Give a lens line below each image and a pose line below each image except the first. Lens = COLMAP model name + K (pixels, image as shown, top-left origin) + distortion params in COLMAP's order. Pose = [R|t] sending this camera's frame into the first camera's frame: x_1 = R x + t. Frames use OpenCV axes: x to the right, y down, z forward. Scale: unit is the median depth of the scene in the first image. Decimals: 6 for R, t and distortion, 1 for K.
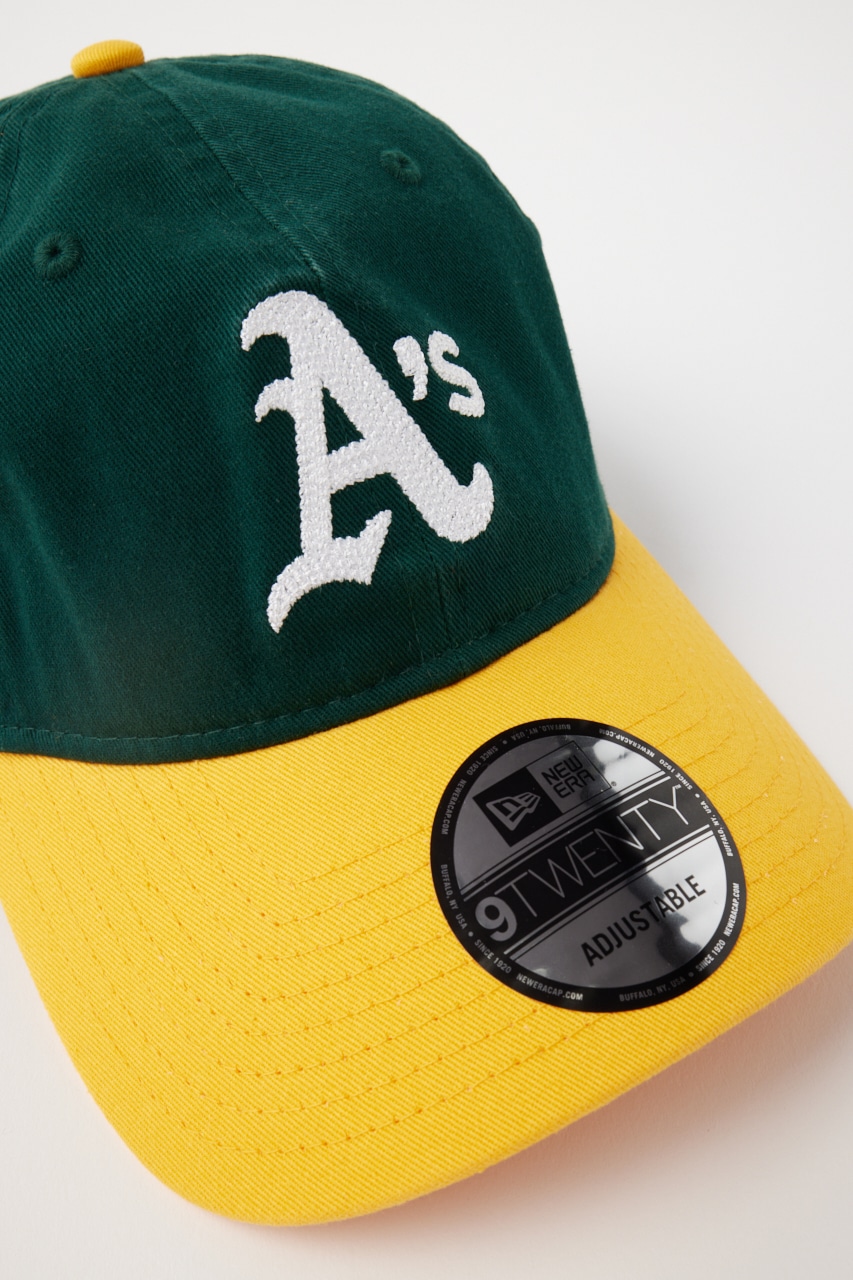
lens RADIAL K [[1270.6, 0, 371.1], [0, 1270.6, 639.7], [0, 0, 1]] dist [0.000355, 0.000536]
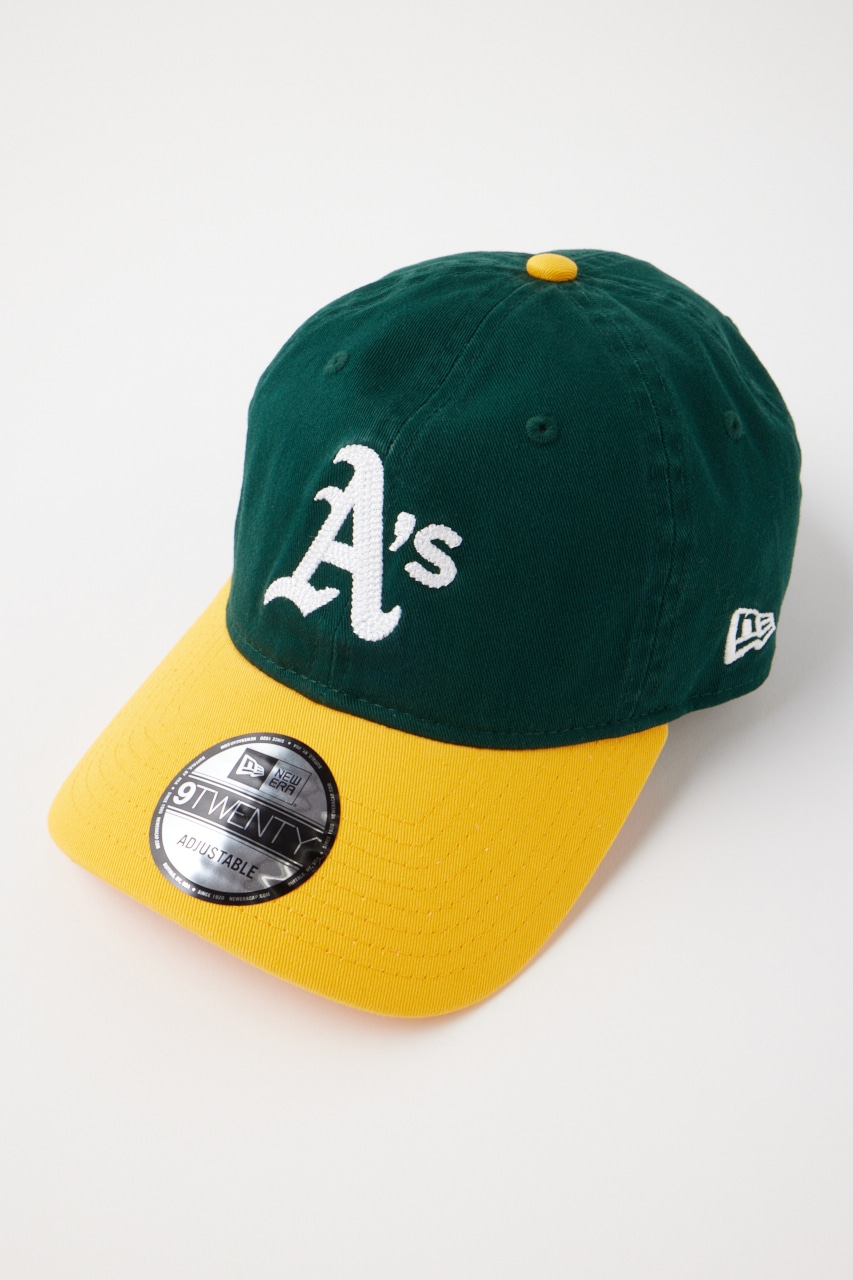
lens RADIAL K [[1270.6, 0, 371.1], [0, 1270.6, 639.7], [0, 0, 1]] dist [0.000355, 0.000536]
pose [[0.457795, 0.640303, -0.616795, 1.088632], [-0.572989, 0.742951, 0.345986, -0.650163], [0.679784, 0.195026, 0.707006, -0.106700]]
